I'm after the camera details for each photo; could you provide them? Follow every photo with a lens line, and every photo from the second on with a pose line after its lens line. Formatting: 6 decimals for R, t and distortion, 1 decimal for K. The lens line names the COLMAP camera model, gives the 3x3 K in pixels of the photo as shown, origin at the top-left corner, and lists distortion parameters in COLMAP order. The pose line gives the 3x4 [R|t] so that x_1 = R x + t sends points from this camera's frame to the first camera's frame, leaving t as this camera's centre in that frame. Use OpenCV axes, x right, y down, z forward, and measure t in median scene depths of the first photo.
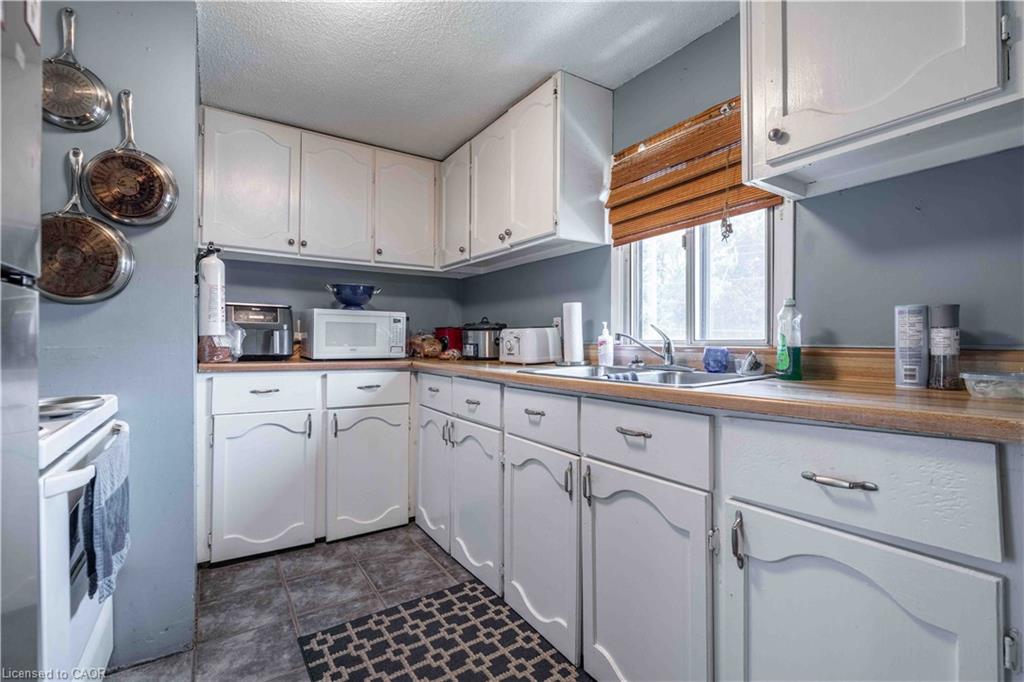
lens RADIAL K [[462.5, 0, 510.1], [0, 462.5, 338.0], [0, 0, 1]] dist [-0.006644, 0.005337]
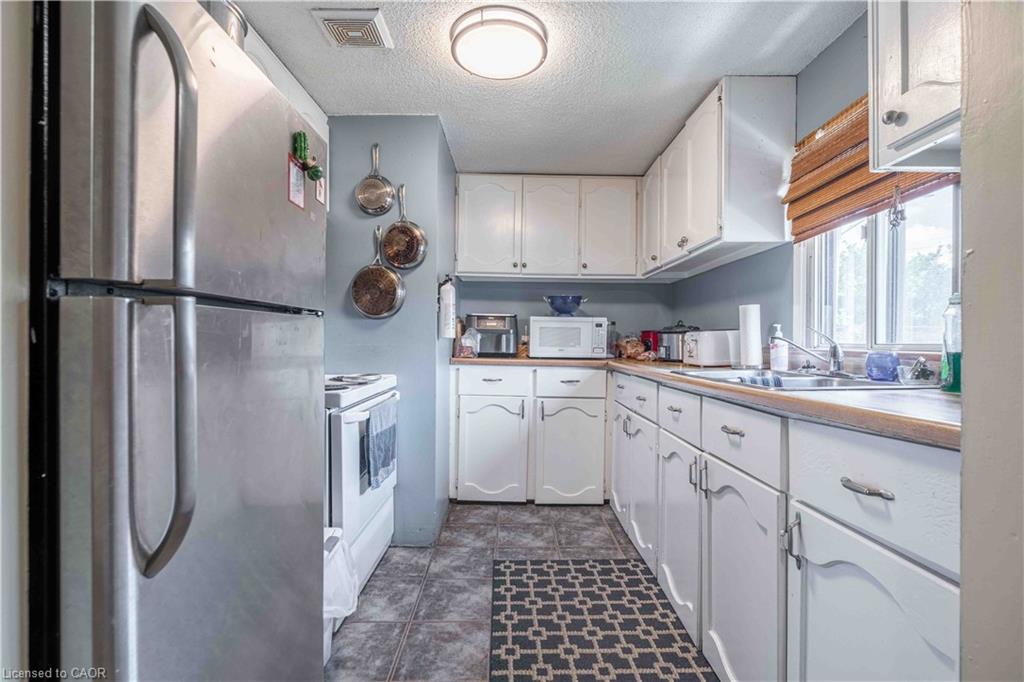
lens RADIAL K [[462.5, 0, 510.1], [0, 462.5, 338.0], [0, 0, 1]] dist [-0.006644, 0.005337]
pose [[0.838342, 0.000959, -0.545144, 0.253893], [-0.004099, 0.999981, -0.004545, 0.000164], [0.545130, 0.006044, 0.838330, -0.095040]]
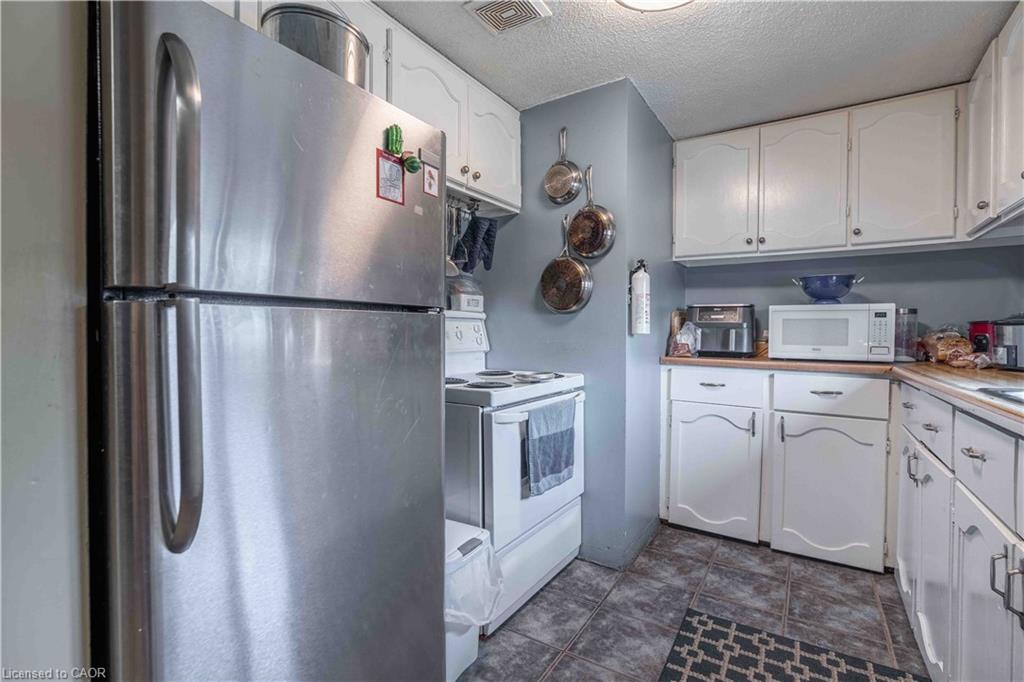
lens RADIAL K [[468.9, 0, 511.6], [0, 468.9, 337.7], [0, 0, 1]] dist [-0.003046, 0.001047]
pose [[0.410743, 0.006284, -0.911730, 0.300838], [-0.001559, 0.999980, 0.006190, -0.002072], [0.911750, -0.001122, 0.410744, 0.122299]]
